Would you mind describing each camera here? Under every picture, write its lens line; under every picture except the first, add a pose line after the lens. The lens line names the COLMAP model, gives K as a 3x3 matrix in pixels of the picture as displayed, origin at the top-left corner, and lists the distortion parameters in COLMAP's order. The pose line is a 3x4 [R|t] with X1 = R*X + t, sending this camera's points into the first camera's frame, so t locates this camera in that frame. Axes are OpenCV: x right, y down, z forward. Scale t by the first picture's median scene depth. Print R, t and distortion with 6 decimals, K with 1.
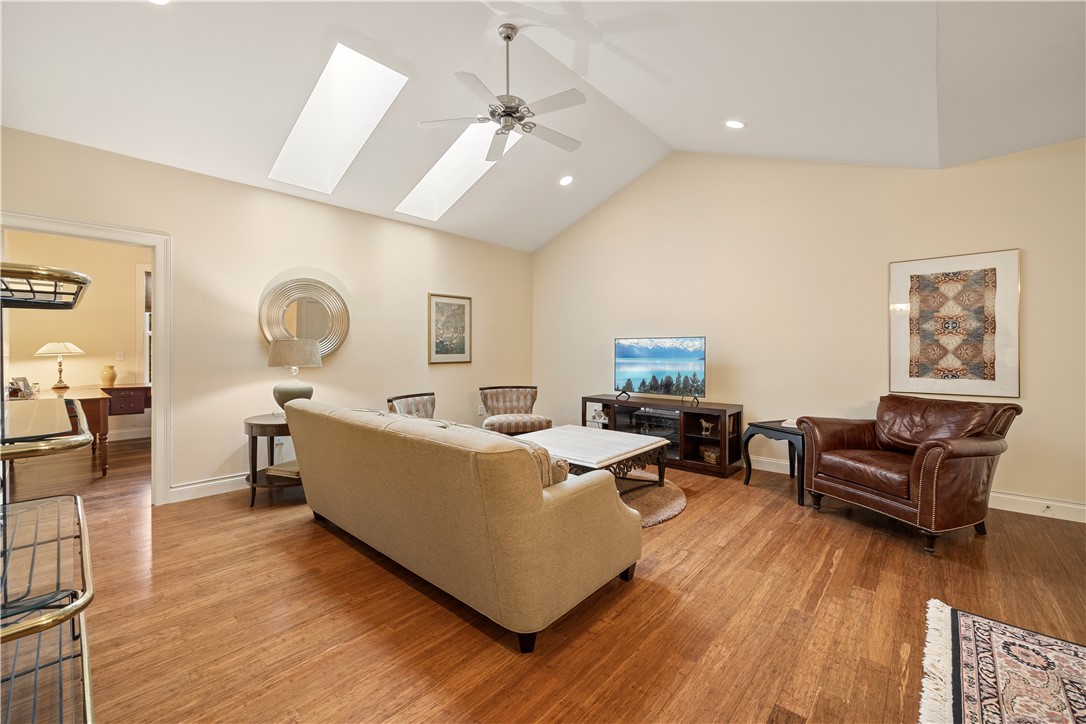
lens RADIAL K [[427.6, 0, 541.4], [0, 427.6, 353.5], [0, 0, 1]] dist [0.000019, 0.000013]
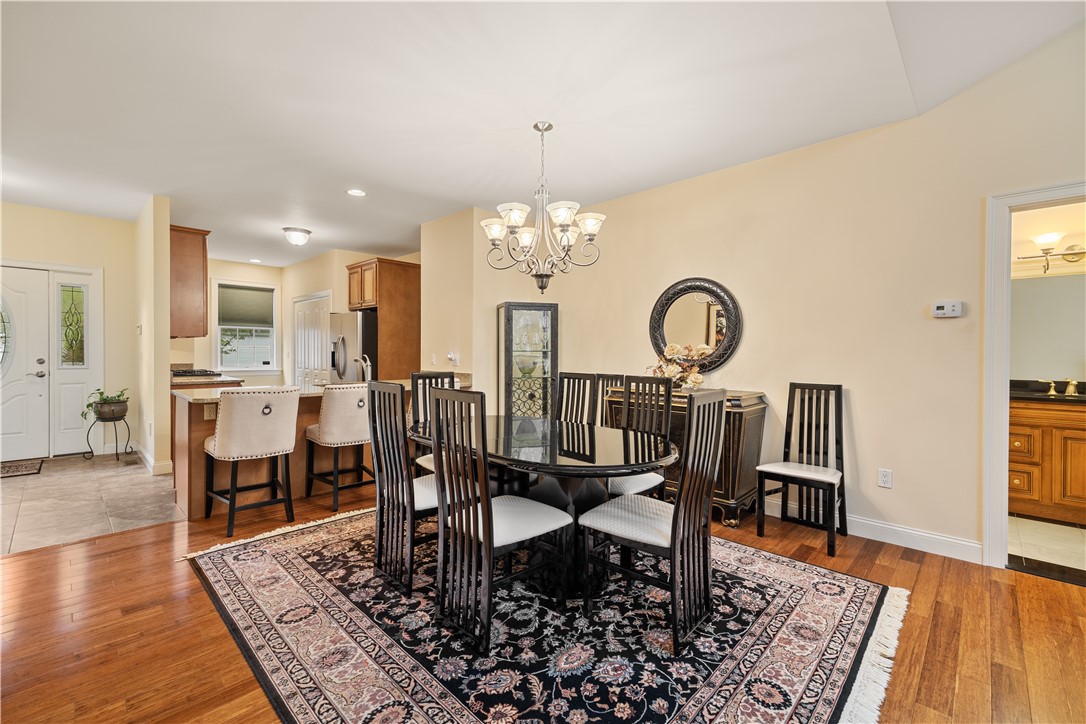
lens RADIAL K [[452.4, 0, 538.8], [0, 452.4, 354.2], [0, 0, 1]] dist [0.009556, -0.000025]
pose [[-0.999432, -0.003763, 0.033493, 0.388970], [-0.003424, 0.999942, 0.010177, -0.007960], [-0.033529, 0.010056, -0.999387, 0.486876]]
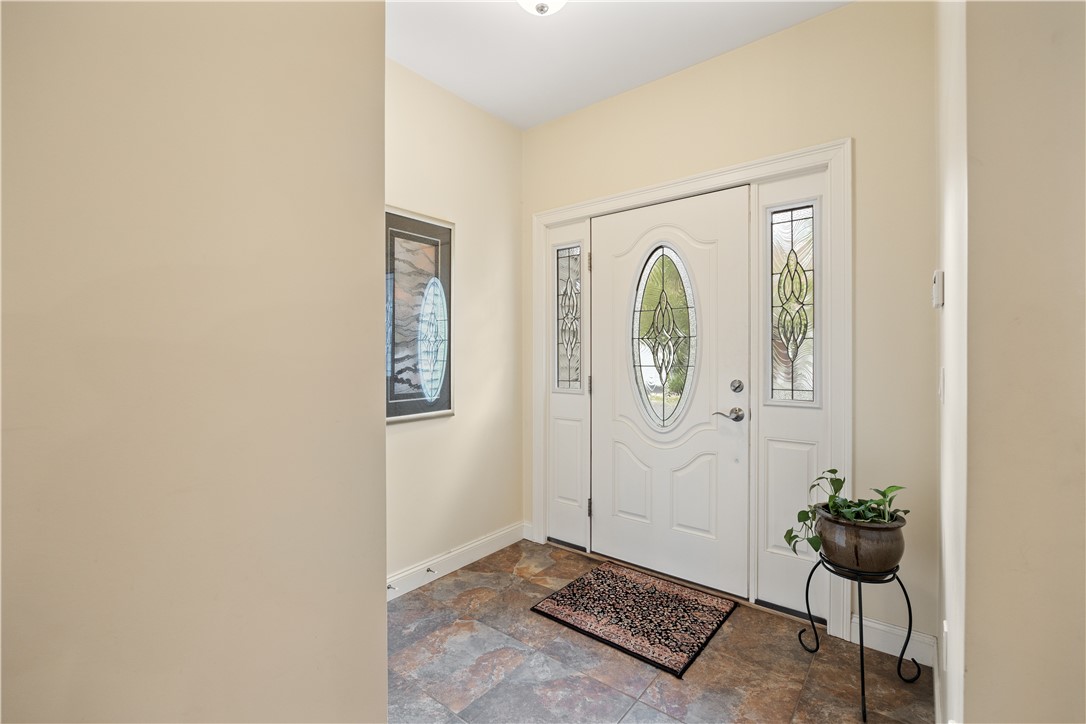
lens RADIAL K [[470.1, 0, 543.0], [0, 470.1, 362.0], [0, 0, 1]] dist [-0.010357, -0.000017]
pose [[-0.054541, -0.003665, 0.998505, 1.015398], [0.002626, 0.999989, 0.003813, -0.005094], [-0.998508, 0.002830, -0.054531, -0.215437]]
